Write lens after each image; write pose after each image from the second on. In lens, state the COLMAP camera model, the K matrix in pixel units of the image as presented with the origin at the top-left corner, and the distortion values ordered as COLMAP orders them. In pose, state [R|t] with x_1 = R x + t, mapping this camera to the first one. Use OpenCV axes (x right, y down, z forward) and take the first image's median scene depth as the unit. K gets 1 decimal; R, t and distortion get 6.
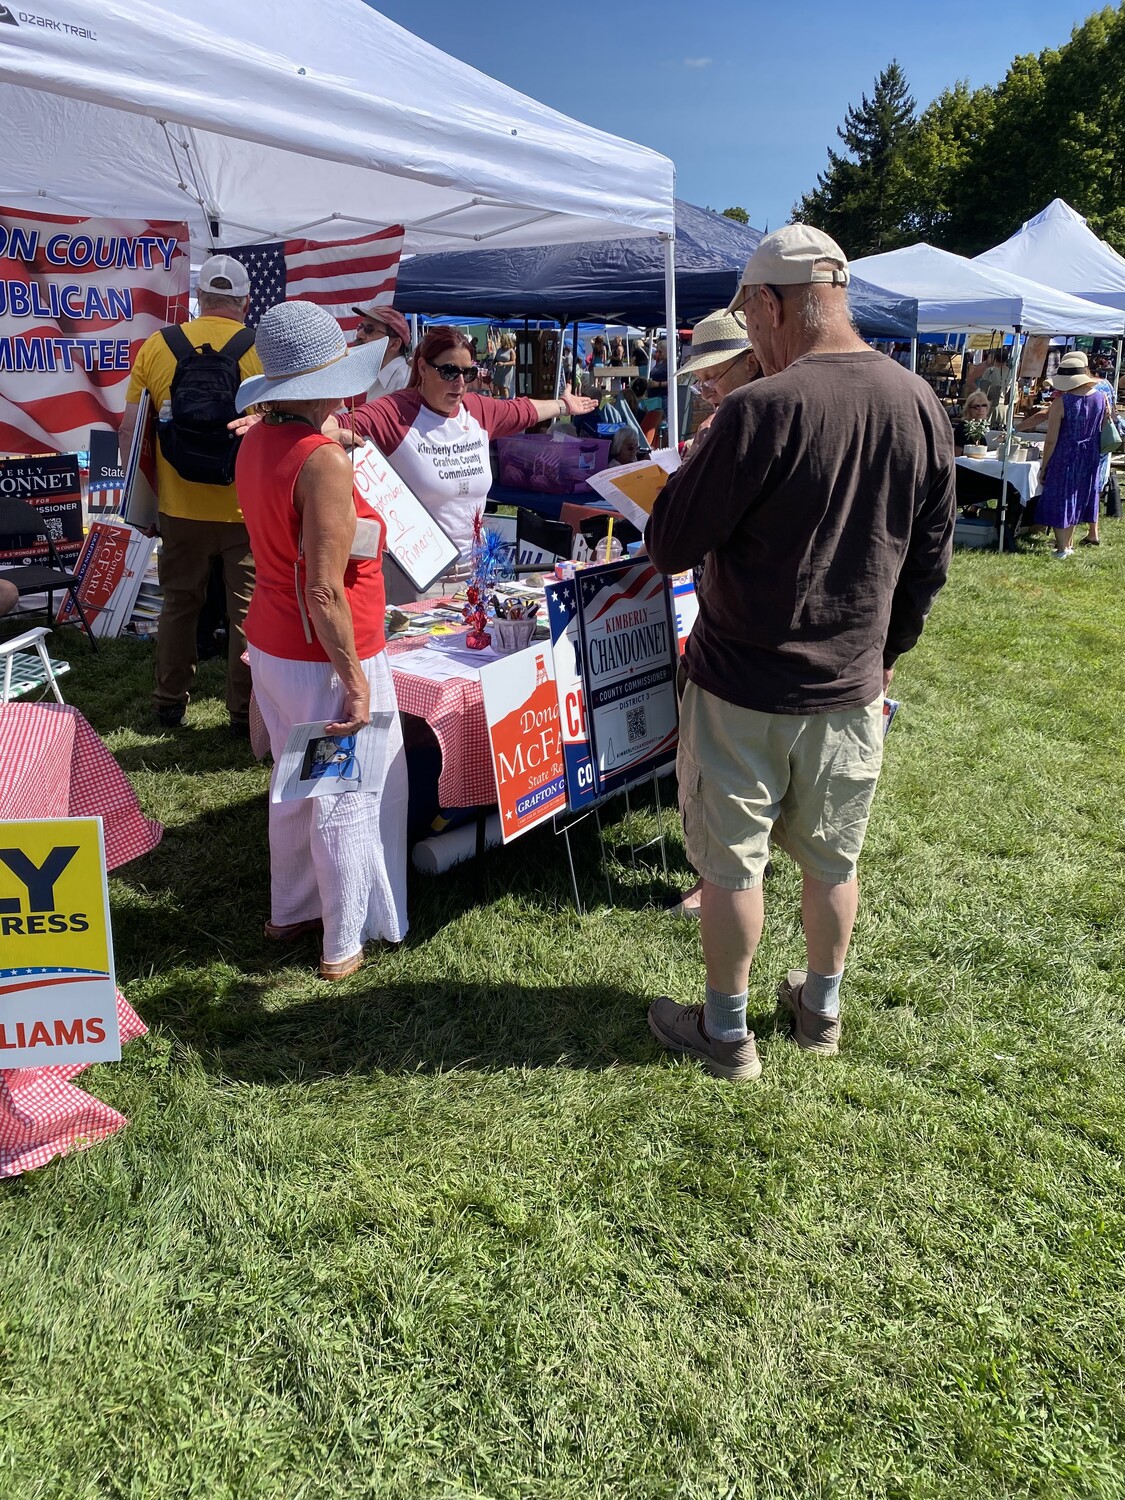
lens RADIAL K [[1166.0, 0, 555.9], [0, 1166.0, 733.1], [0, 0, 1]] dist [0.028059, -0.015930]
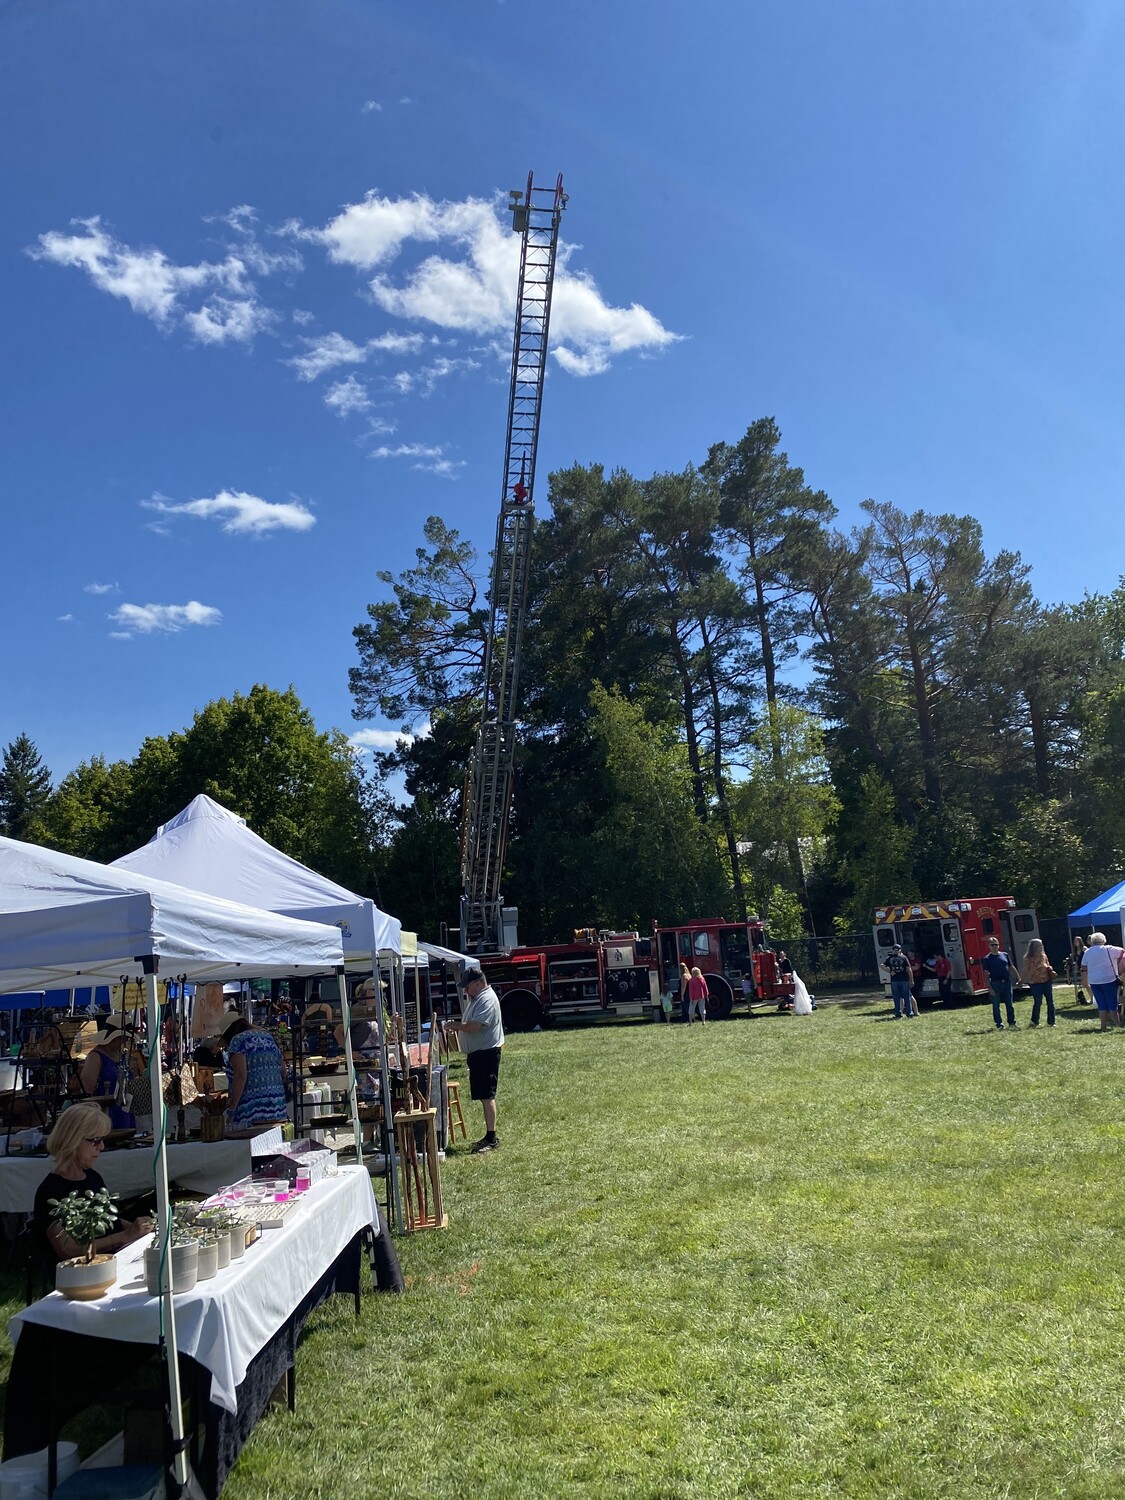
lens RADIAL K [[1166.0, 0, 555.9], [0, 1166.0, 733.1], [0, 0, 1]] dist [0.028059, -0.015930]
pose [[0.790207, 0.042807, 0.611343, 0.044719], [0.279352, 0.862732, -0.421493, -0.035751], [-0.545467, 0.503847, 0.669779, 0.107586]]
